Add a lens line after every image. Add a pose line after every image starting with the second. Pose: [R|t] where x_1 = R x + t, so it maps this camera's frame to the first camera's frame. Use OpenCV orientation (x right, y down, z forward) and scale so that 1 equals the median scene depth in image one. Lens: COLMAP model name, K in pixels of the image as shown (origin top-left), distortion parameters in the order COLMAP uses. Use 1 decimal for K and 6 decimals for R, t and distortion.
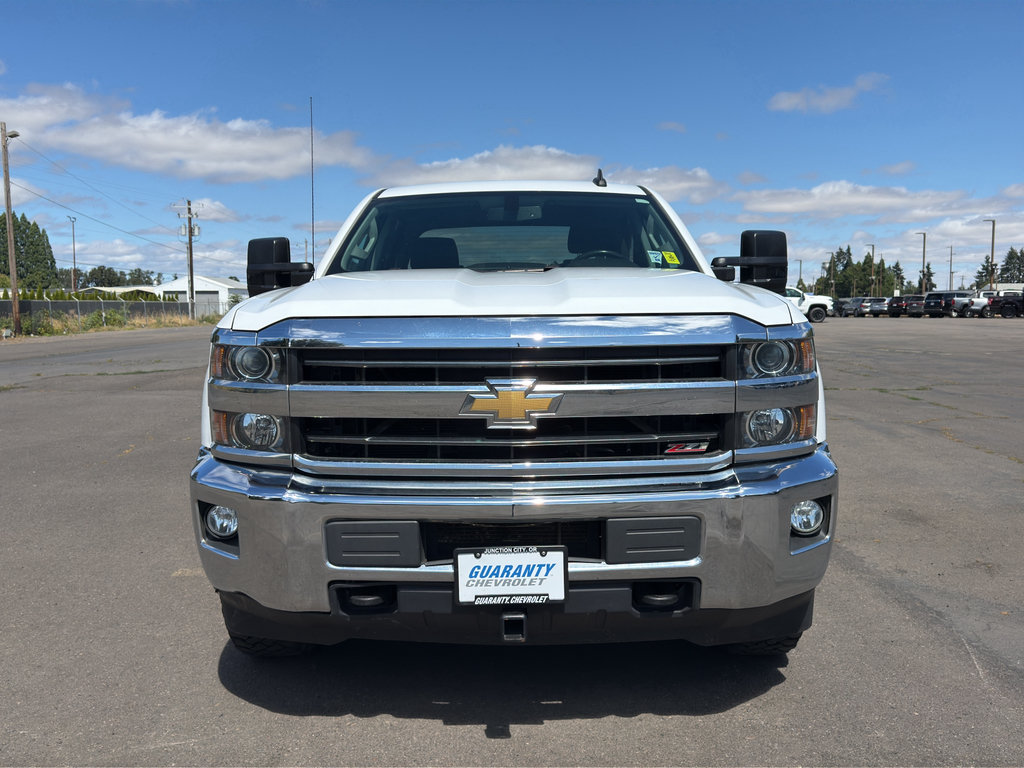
lens RADIAL K [[910.4, 0, 518.3], [0, 910.4, 380.2], [0, 0, 1]] dist [0.088043, -0.161743]
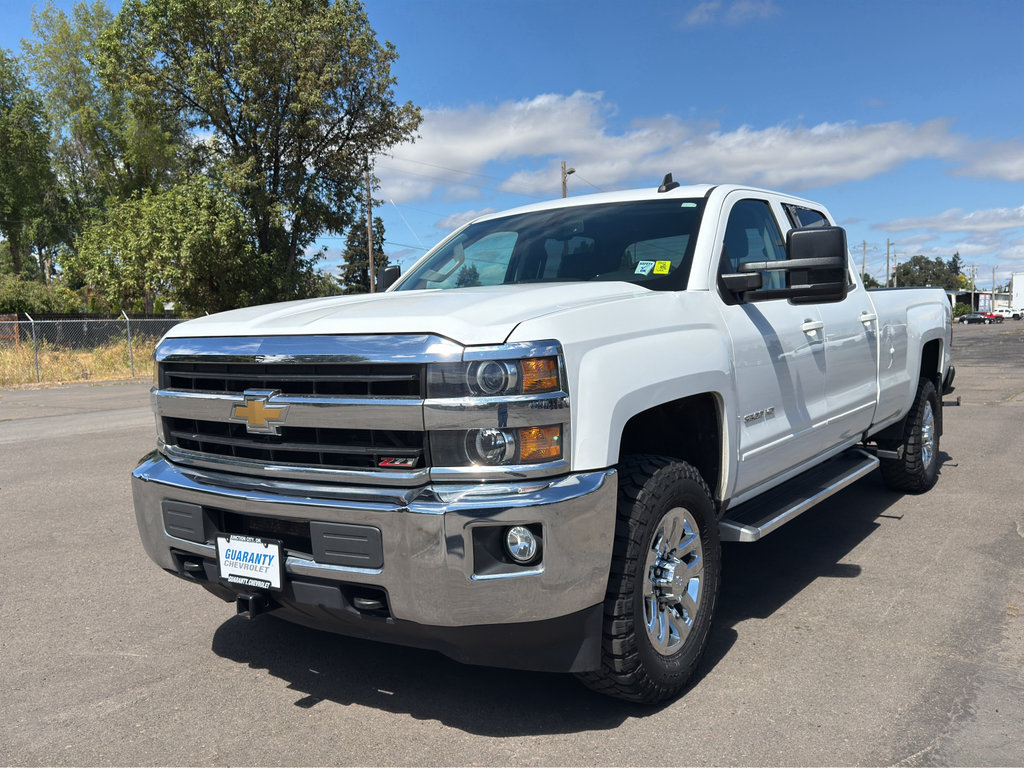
lens RADIAL K [[910.4, 0, 518.3], [0, 910.4, 380.2], [0, 0, 1]] dist [0.088043, -0.161743]
pose [[0.811880, 0.019833, -0.583488, 0.896317], [-0.023169, 0.999730, 0.001744, -0.023664], [0.583365, 0.012103, 0.812120, 0.239674]]
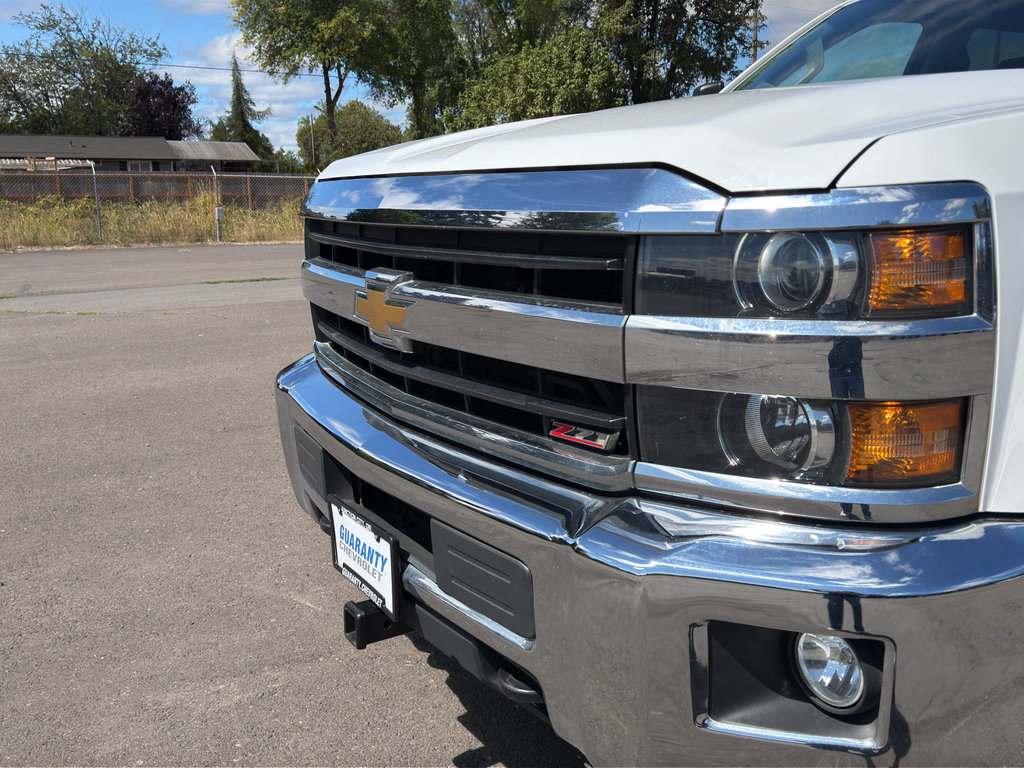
lens RADIAL K [[905.9, 0, 503.4], [0, 905.9, 383.5], [0, 0, 1]] dist [0.093913, -0.145872]
pose [[0.504964, 0.175713, -0.845066, 0.585397], [-0.056745, 0.983700, 0.170631, -0.038460], [0.861273, -0.038209, 0.506703, 0.707000]]
